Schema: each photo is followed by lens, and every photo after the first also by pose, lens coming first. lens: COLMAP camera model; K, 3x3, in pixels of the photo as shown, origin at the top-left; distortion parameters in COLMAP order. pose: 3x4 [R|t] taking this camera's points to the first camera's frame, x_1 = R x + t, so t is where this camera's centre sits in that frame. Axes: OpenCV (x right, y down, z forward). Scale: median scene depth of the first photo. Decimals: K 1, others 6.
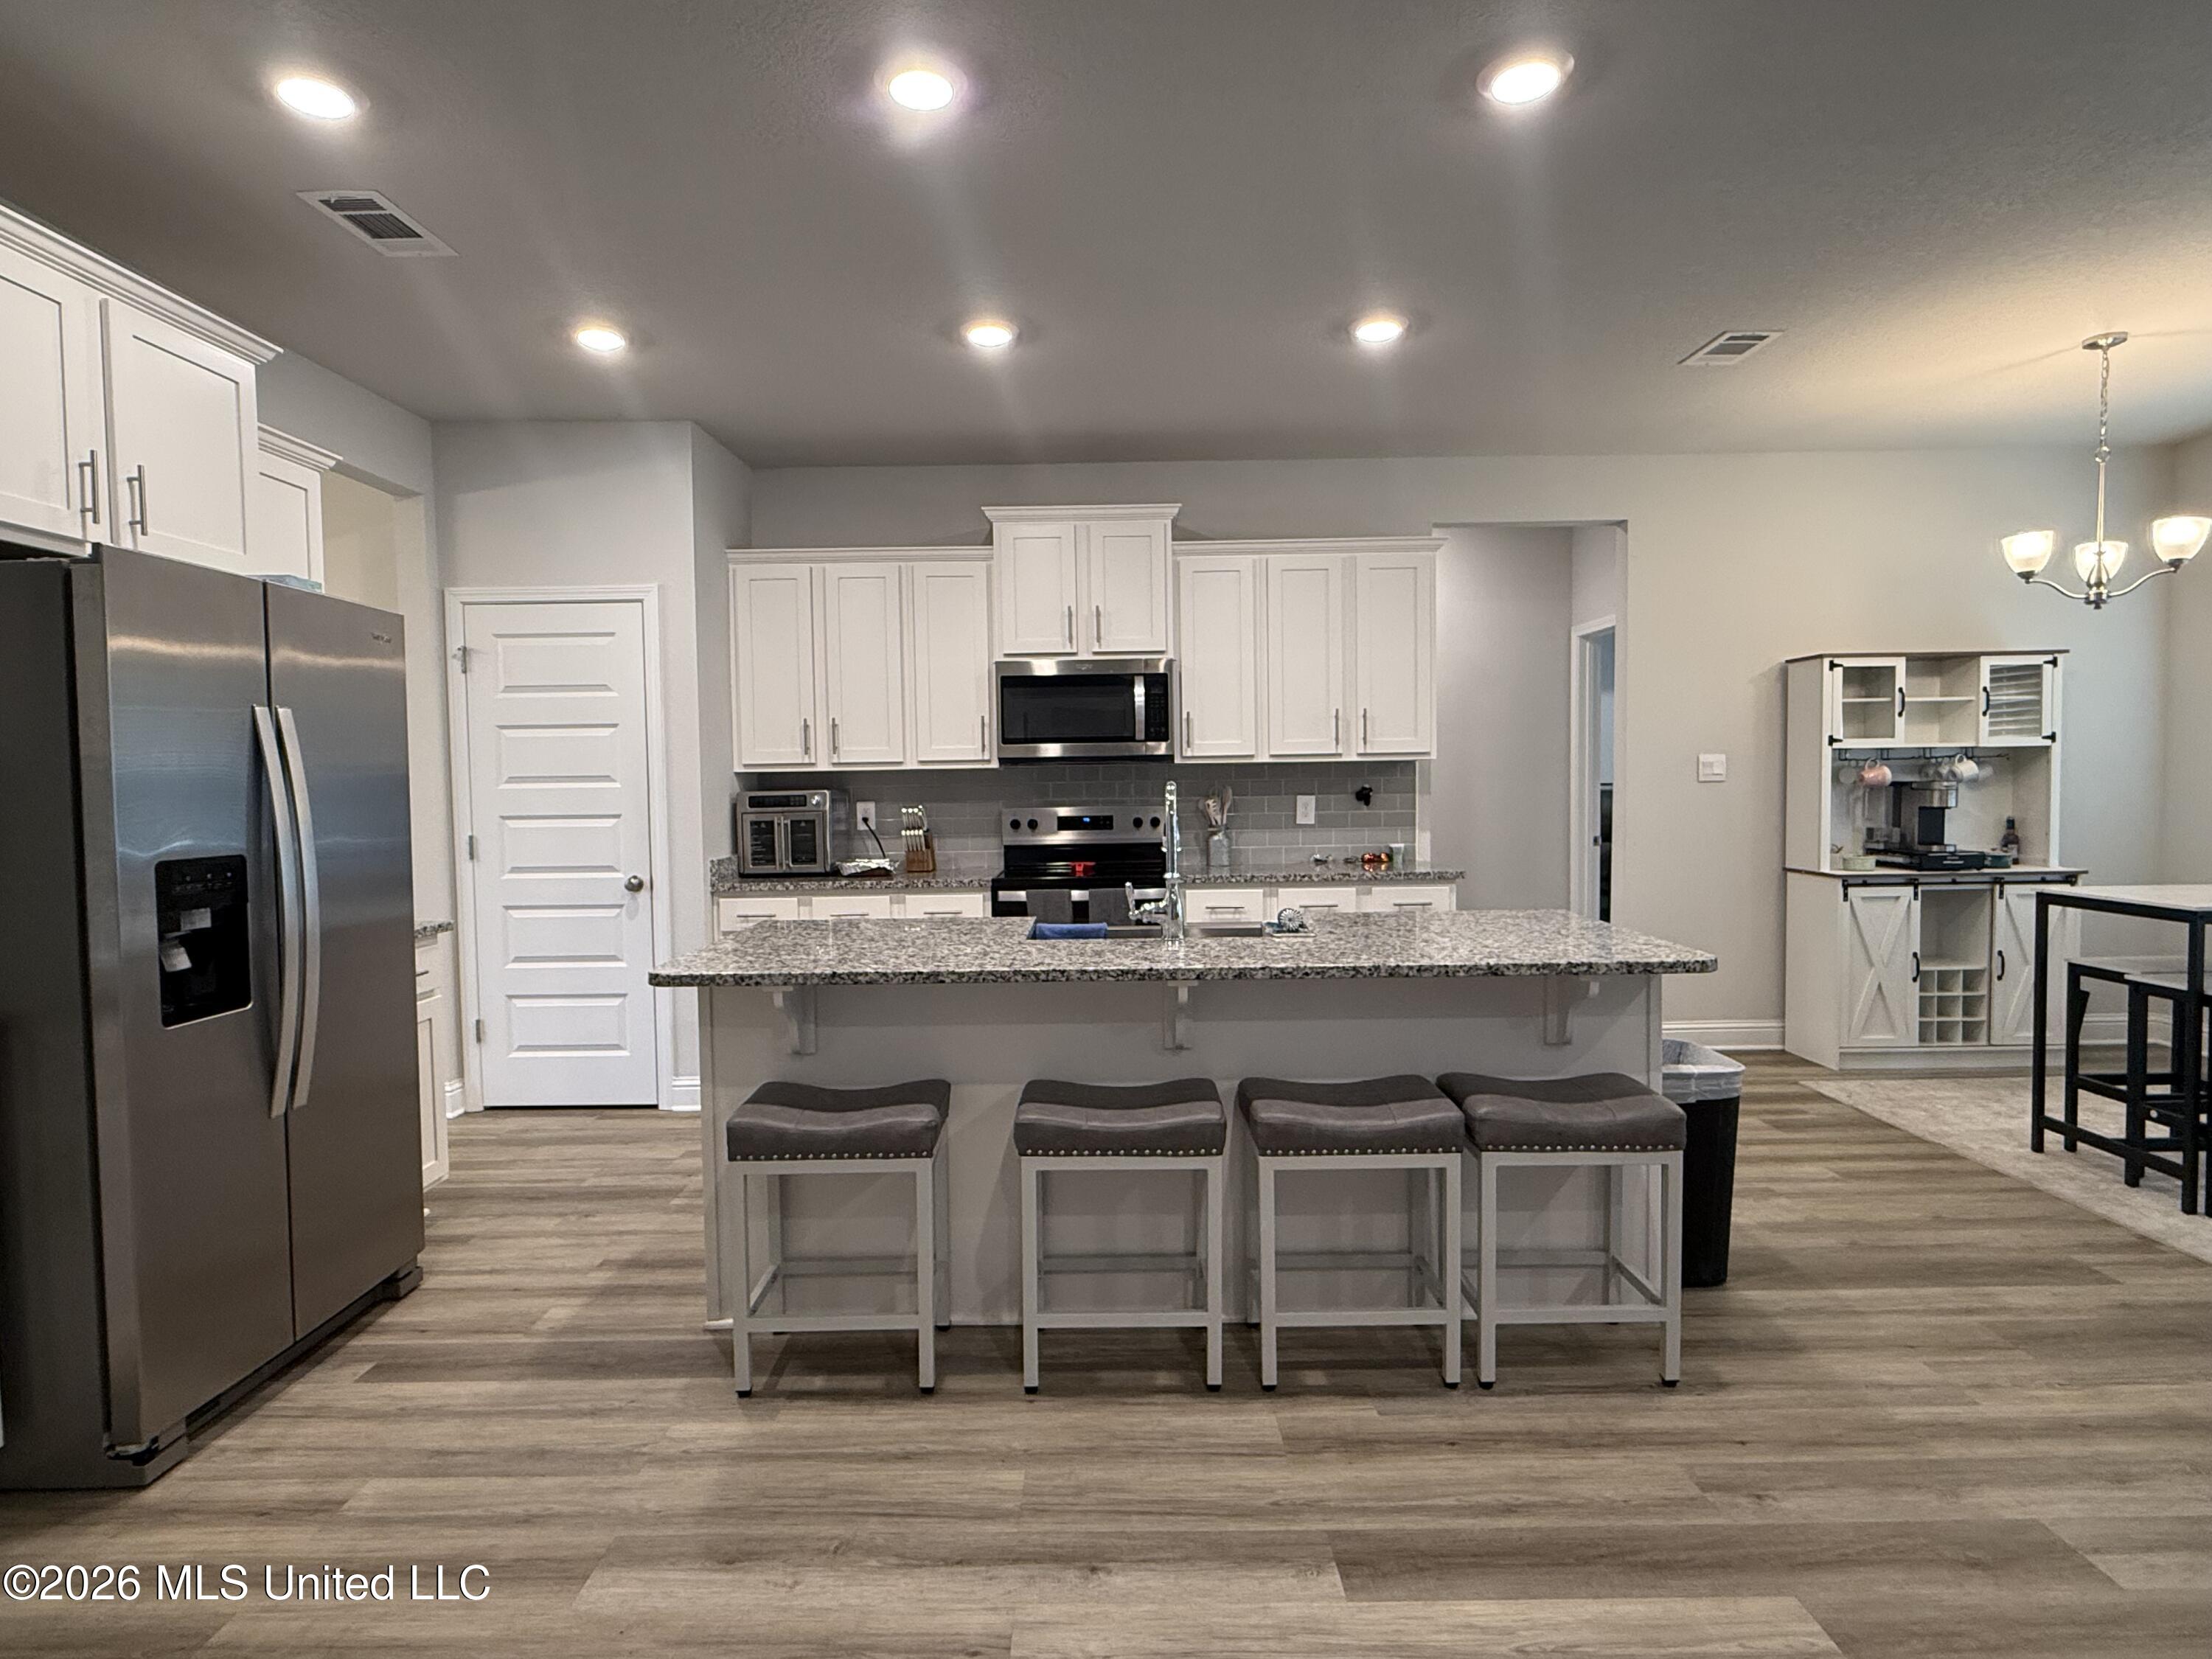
lens RADIAL K [[1154.6, 0, 1105.9], [0, 1154.6, 830.5], [0, 0, 1]] dist [-0.001113, 0.001493]
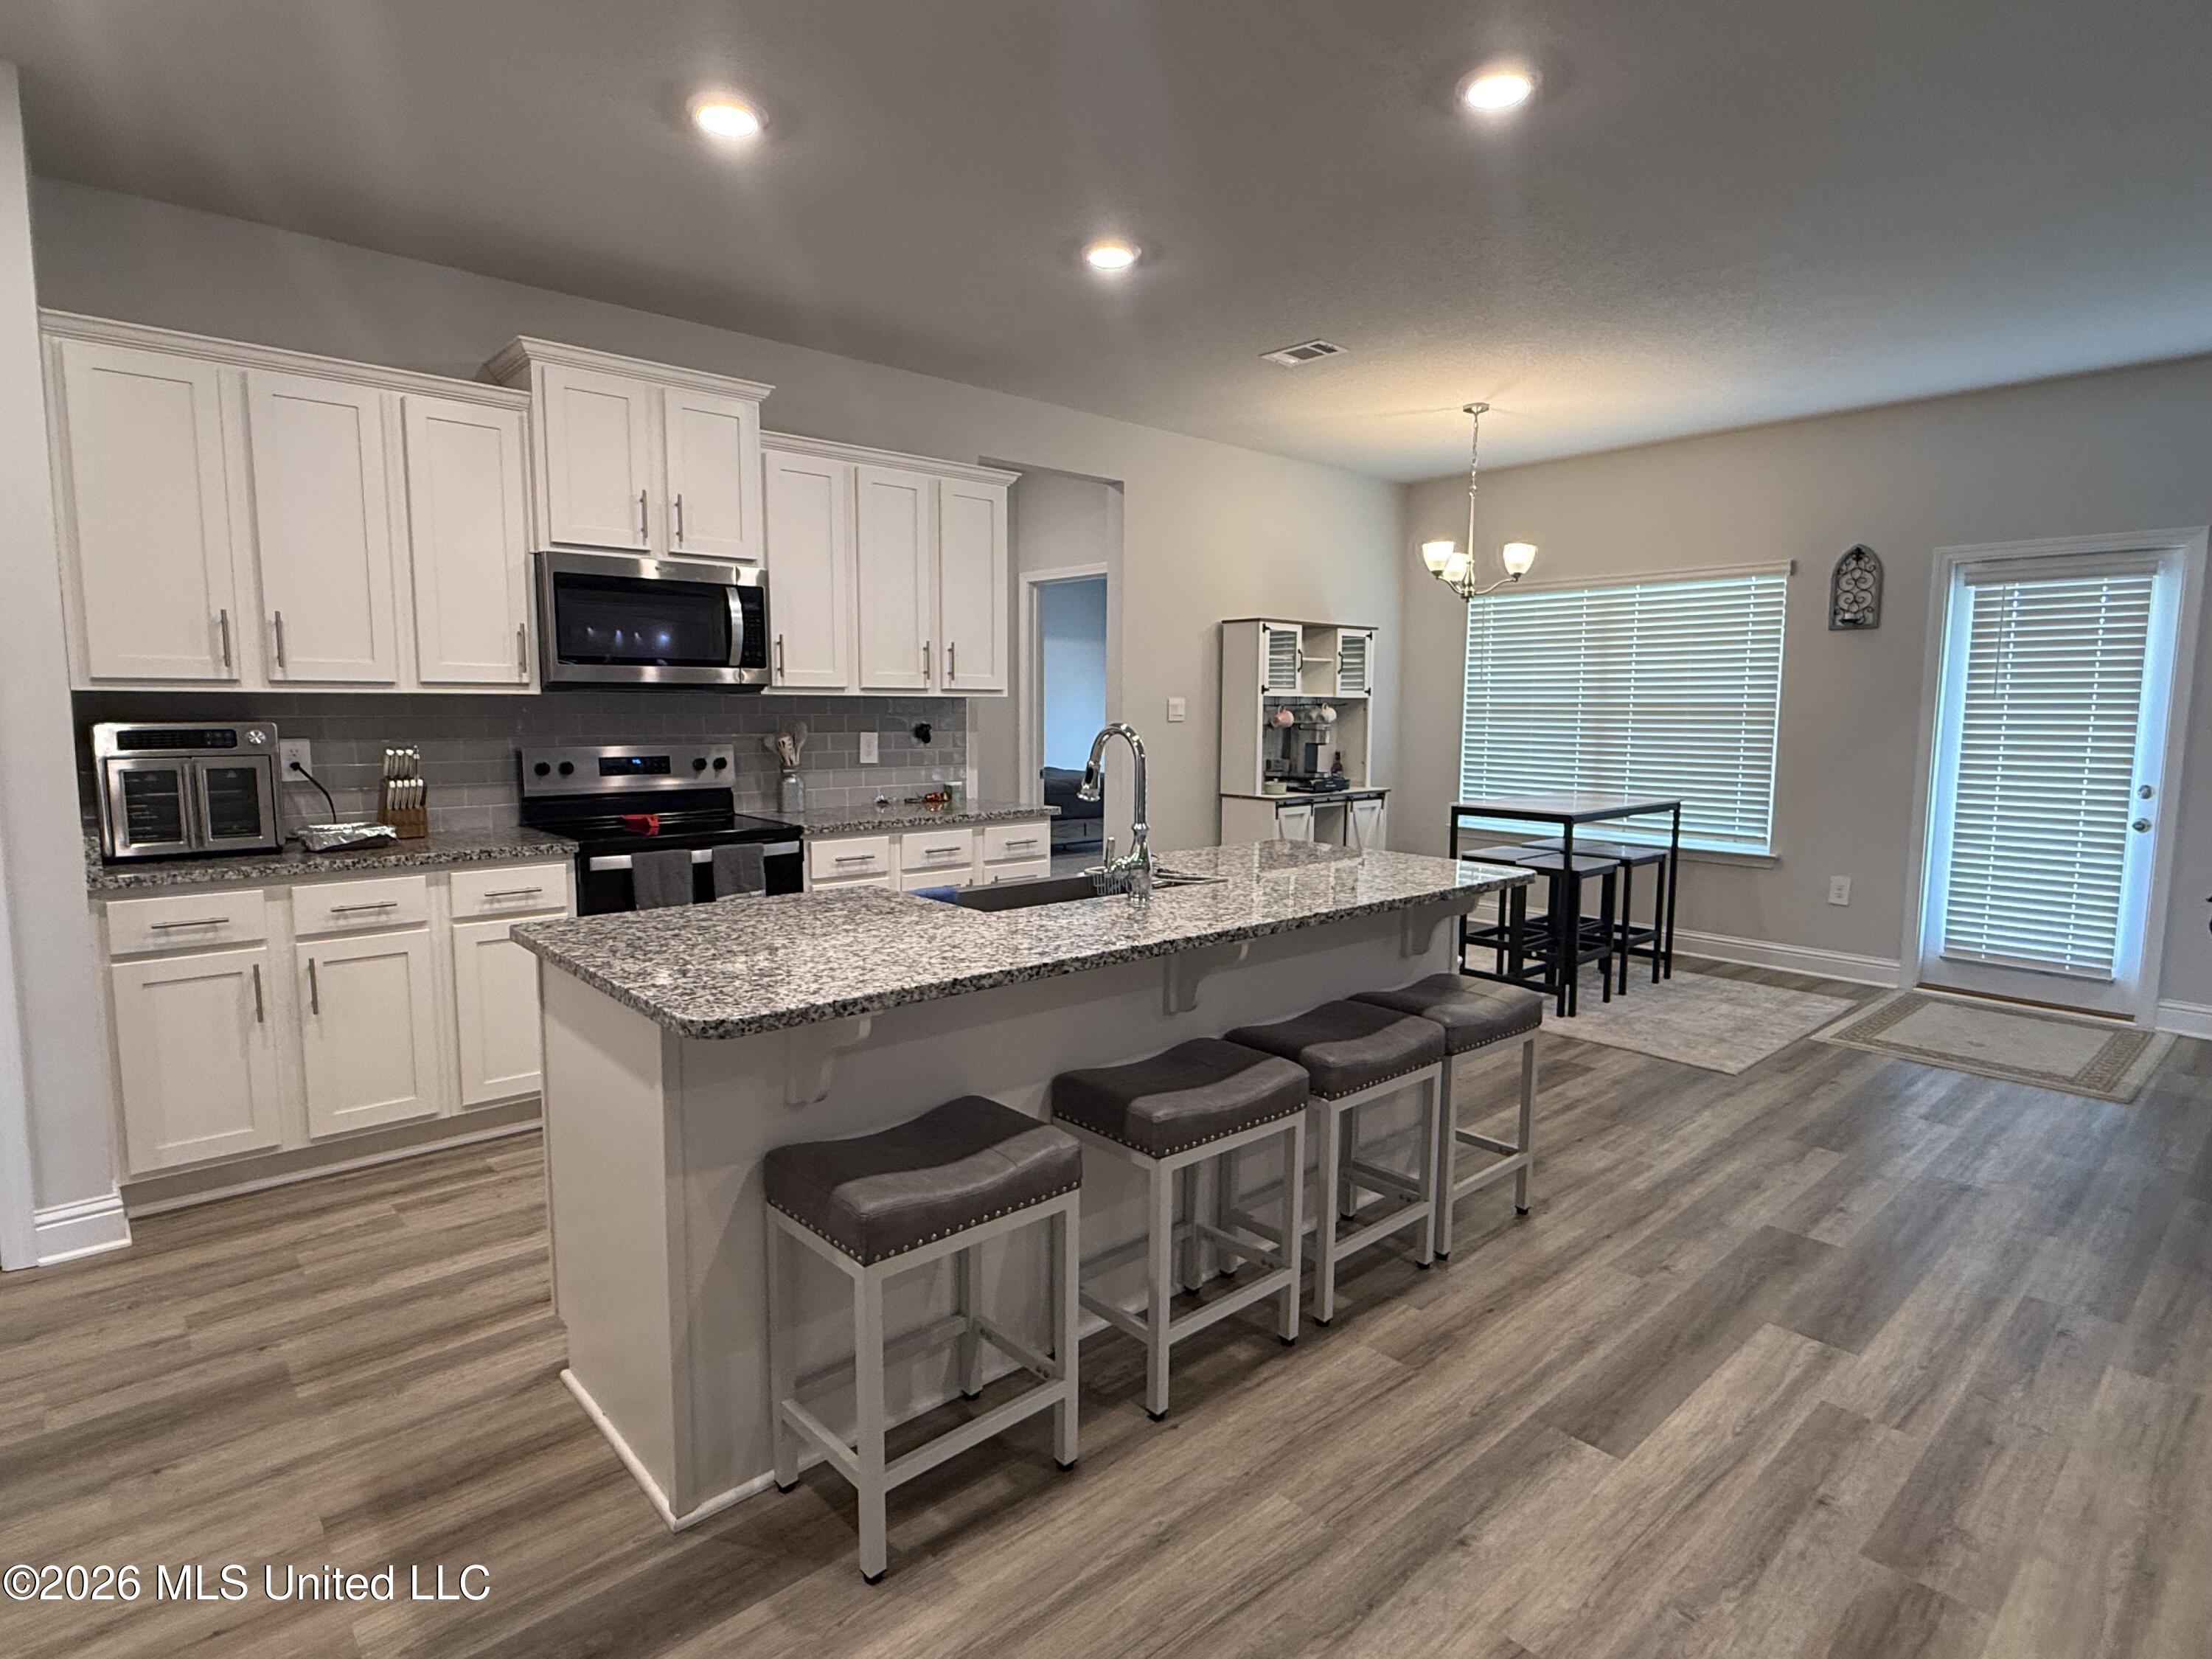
lens RADIAL K [[1154.6, 0, 1104.8], [0, 1154.6, 829.6], [0, 0, 1]] dist [-0.001113, 0.001493]
pose [[0.744437, -0.052177, 0.665651, -0.333439], [0.012856, 0.997877, 0.063841, -0.009847], [-0.667569, -0.038968, 0.743527, 0.196825]]
